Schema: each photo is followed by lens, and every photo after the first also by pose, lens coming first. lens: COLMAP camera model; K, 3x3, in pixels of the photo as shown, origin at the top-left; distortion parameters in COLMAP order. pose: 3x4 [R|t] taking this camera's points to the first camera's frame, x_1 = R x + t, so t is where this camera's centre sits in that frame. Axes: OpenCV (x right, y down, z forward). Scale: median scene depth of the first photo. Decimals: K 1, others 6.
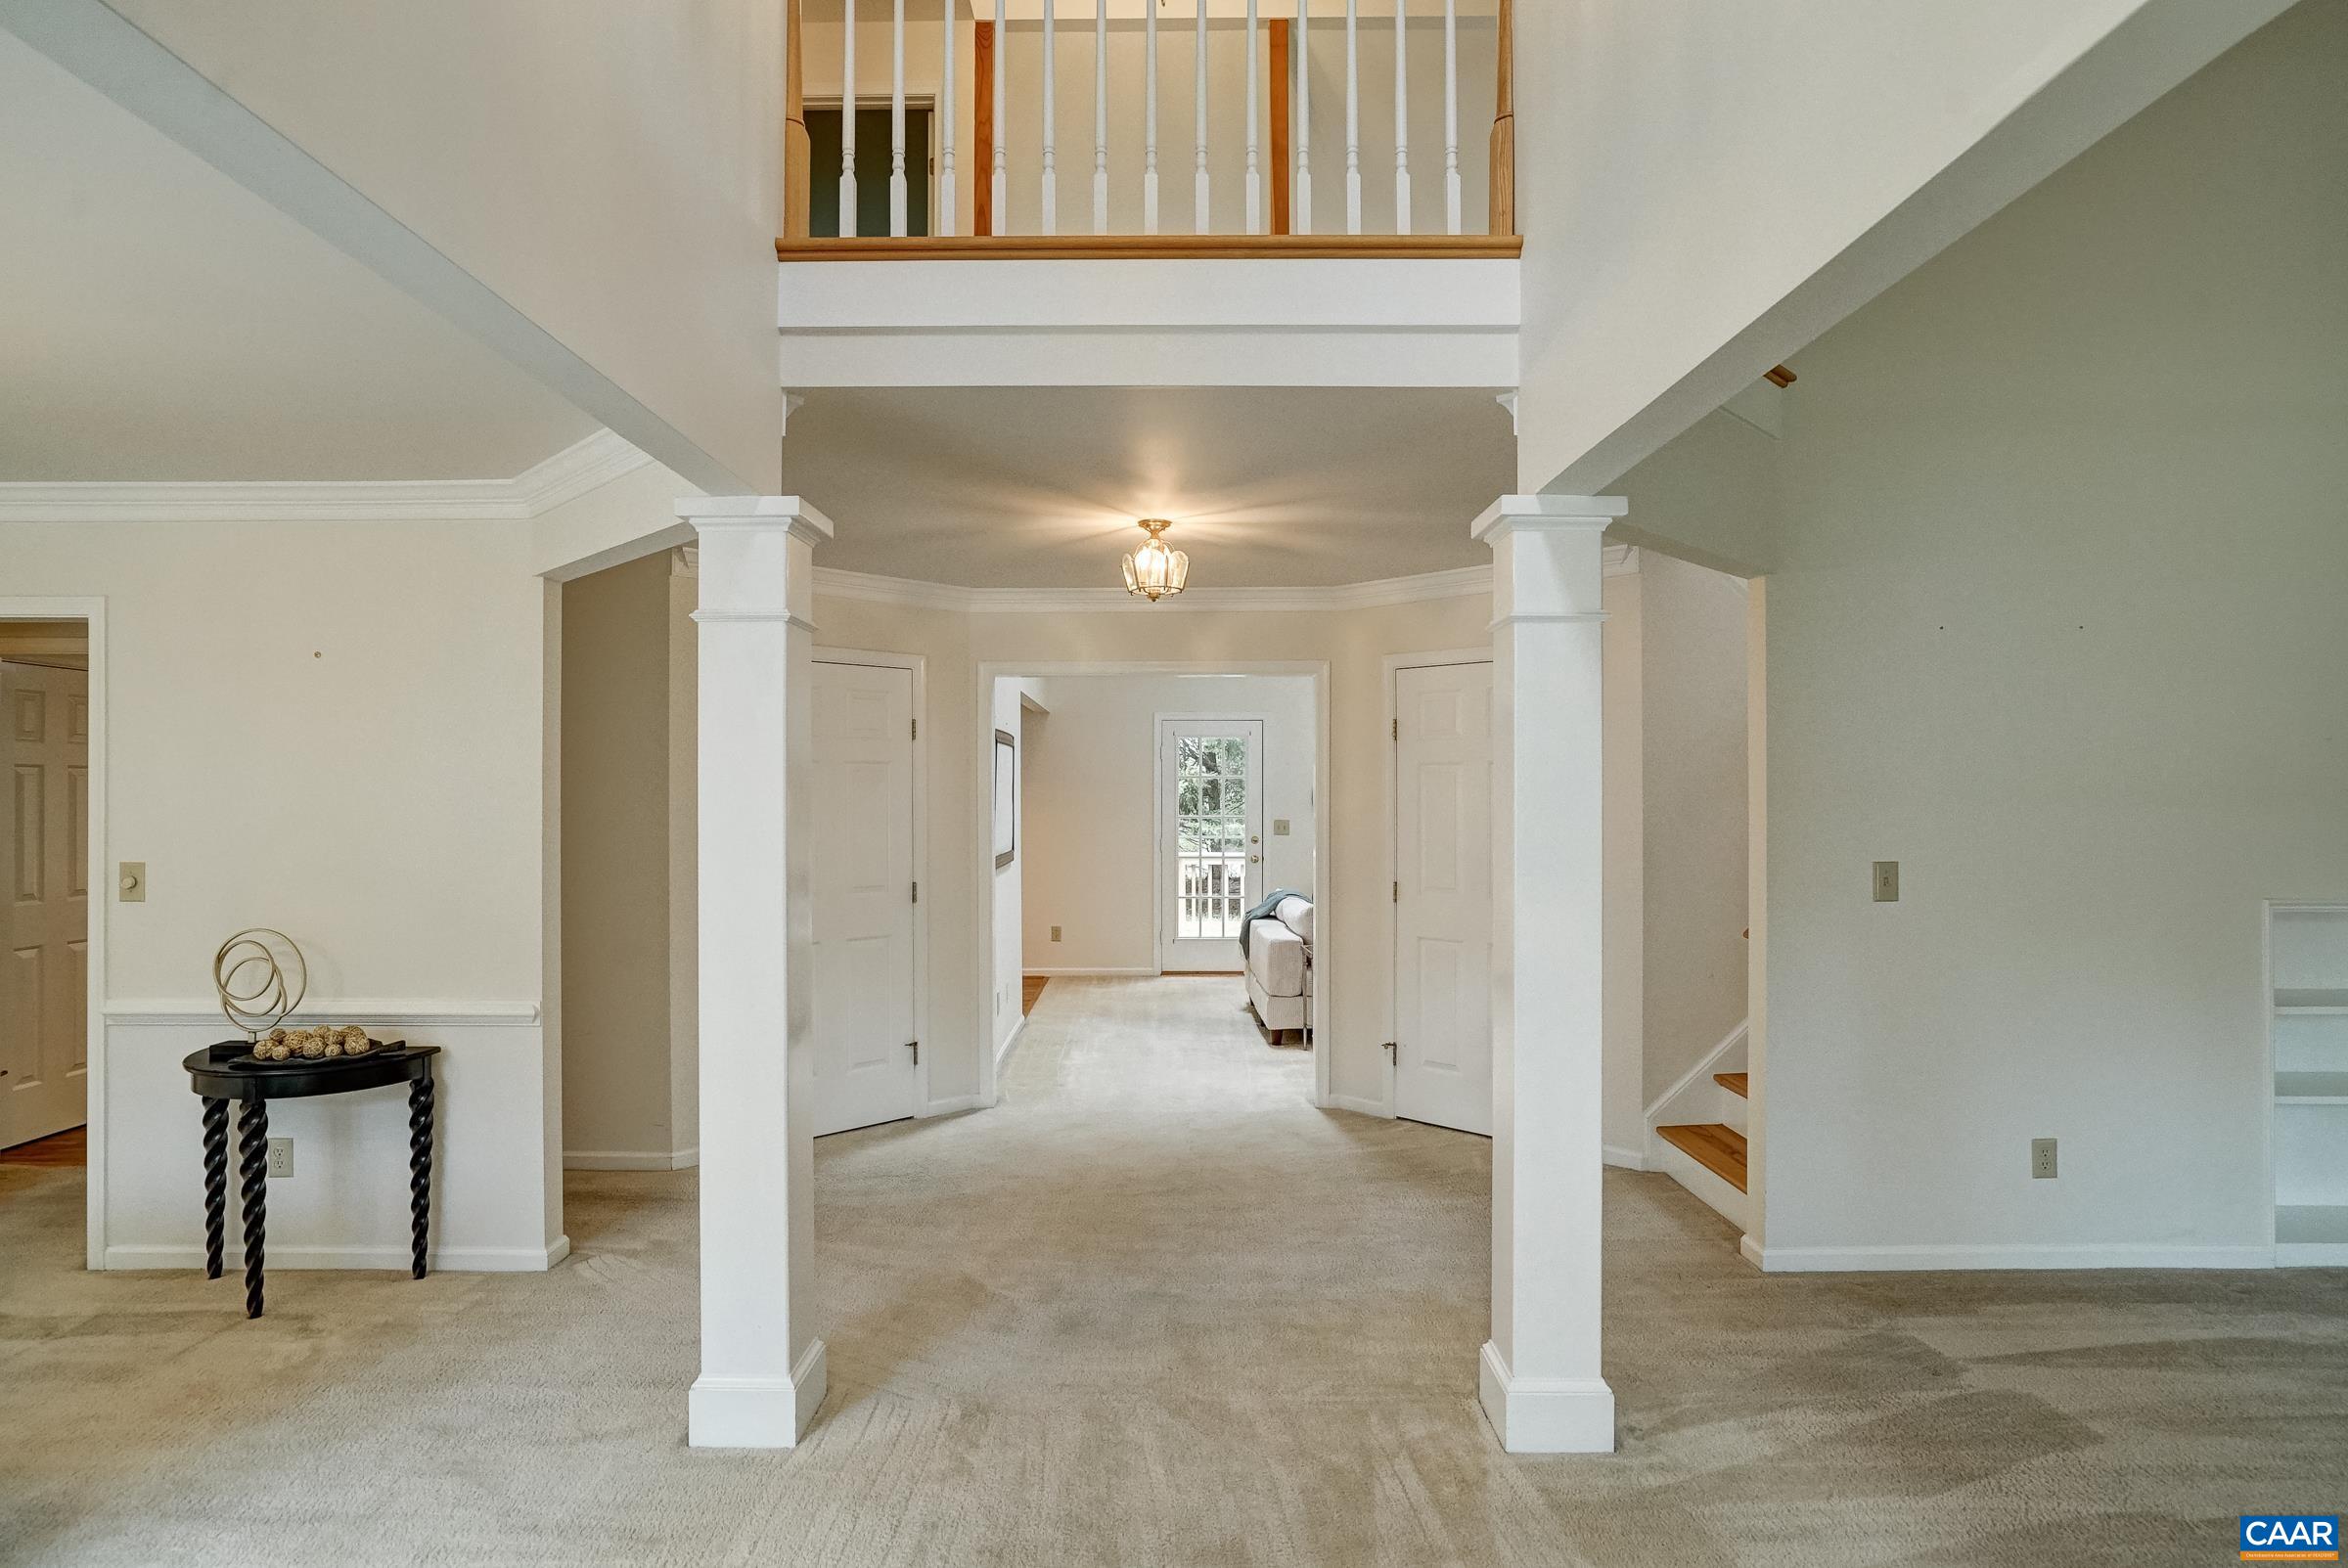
lens RADIAL K [[1241.0, 0, 1127.1], [0, 1241.0, 789.1], [0, 0, 1]] dist [-0.005165, 0.001489]
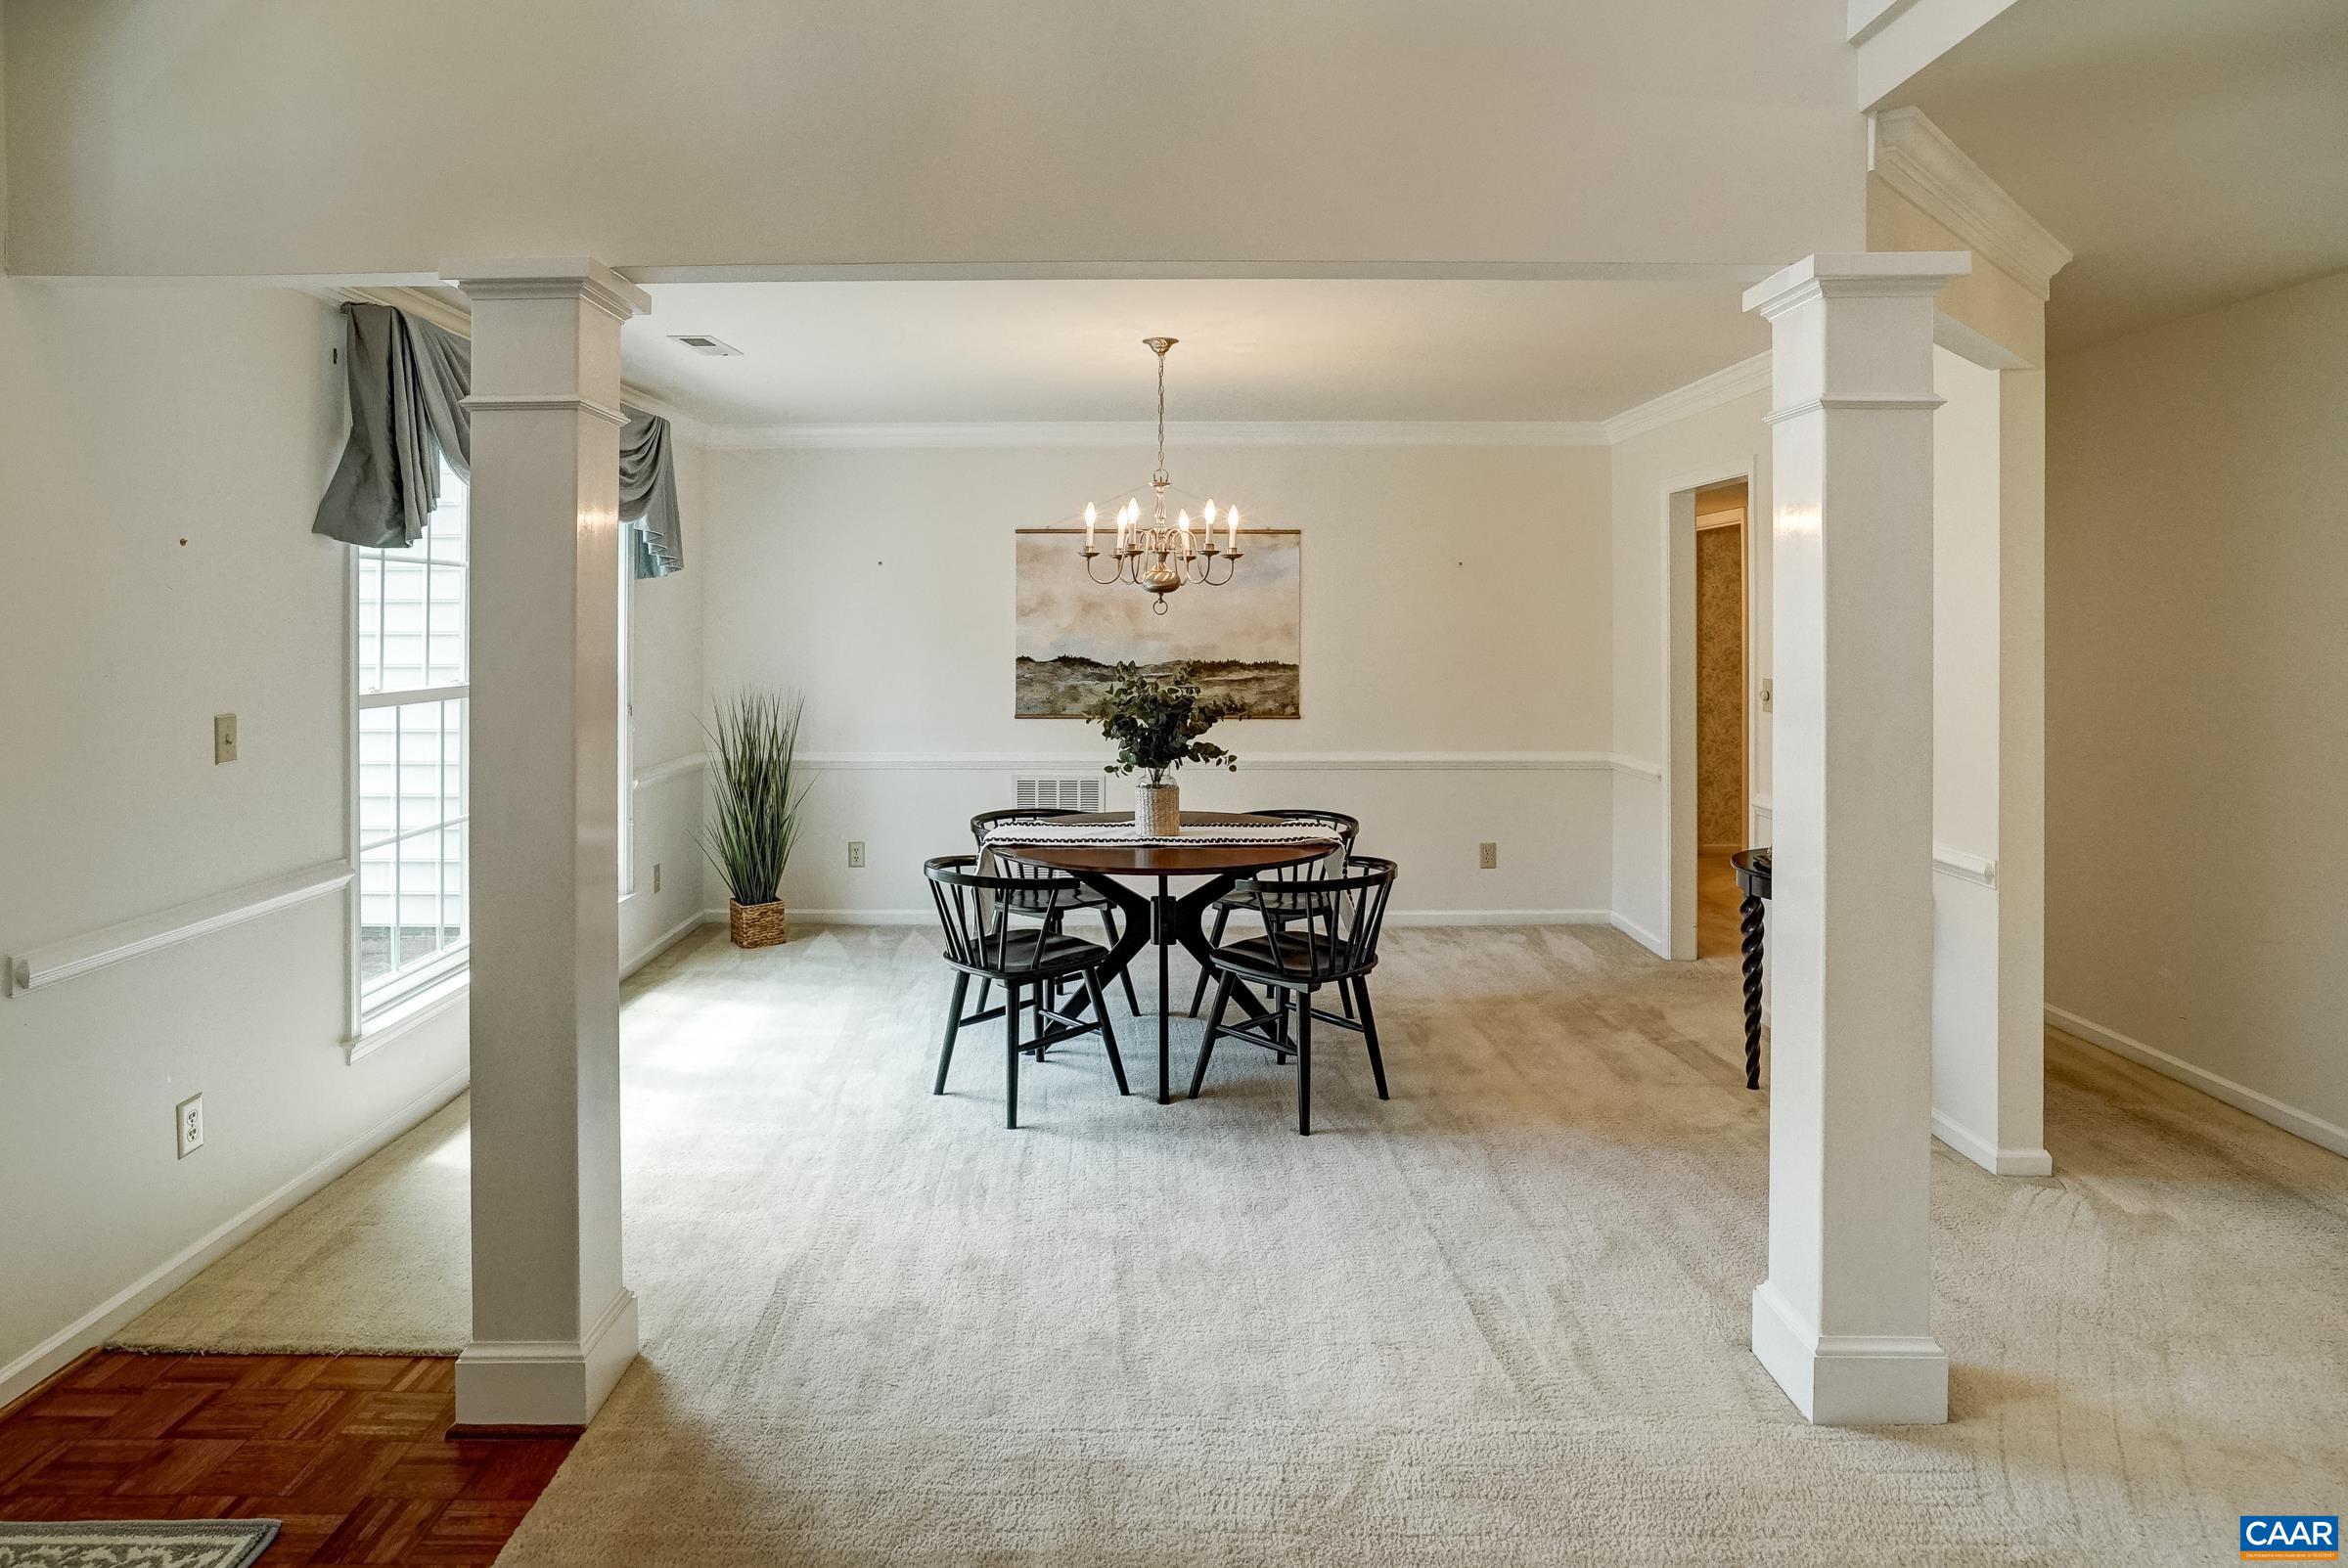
lens RADIAL K [[1300.2, 0, 1168.1], [0, 1300.2, 628.2], [0, 0, 1]] dist [-0.002157, -0.000148]
pose [[0.022633, 0.005044, -0.999731, 0.414670], [0.009619, 0.999940, 0.005263, -0.000459], [0.999698, -0.009736, 0.022583, 0.406896]]
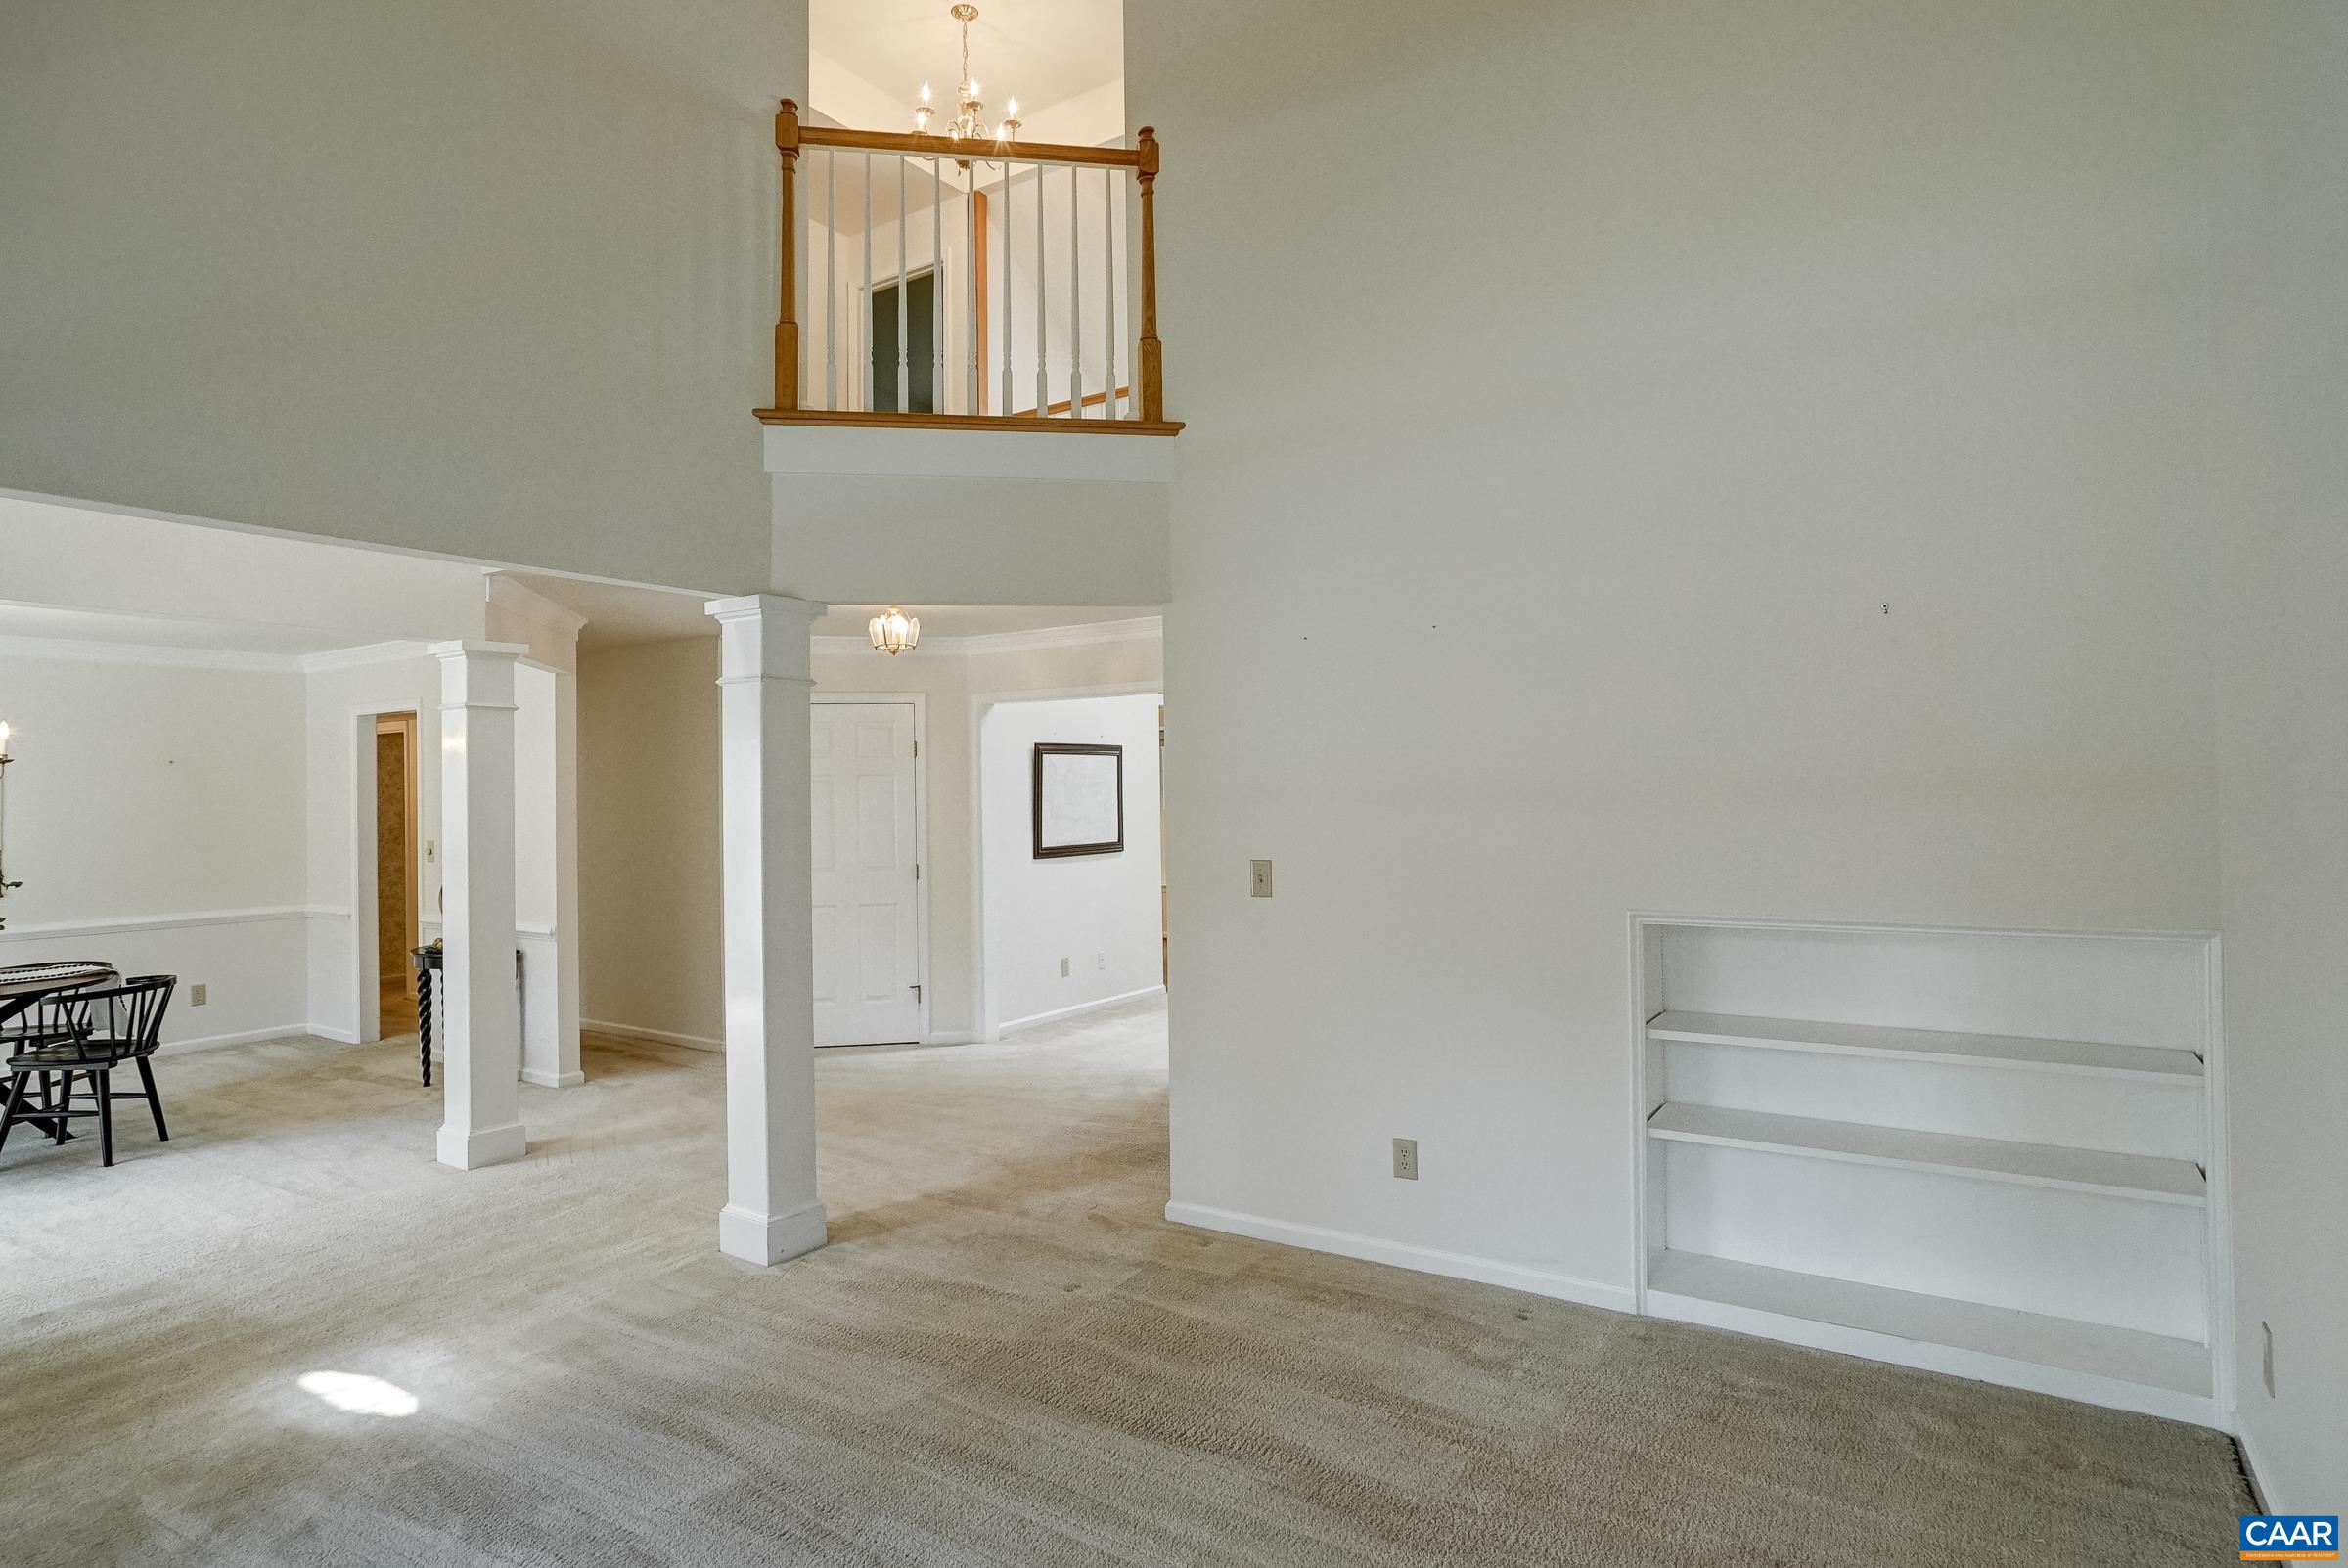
lens RADIAL K [[1237.6, 0, 1120.1], [0, 1237.6, 796.1], [0, 0, 1]] dist [-0.034304, -0.000134]
pose [[0.832105, -0.007524, -0.554568, 1.085317], [0.012165, 0.999915, 0.004686, -0.003126], [0.554485, -0.010645, 0.832125, 0.043635]]
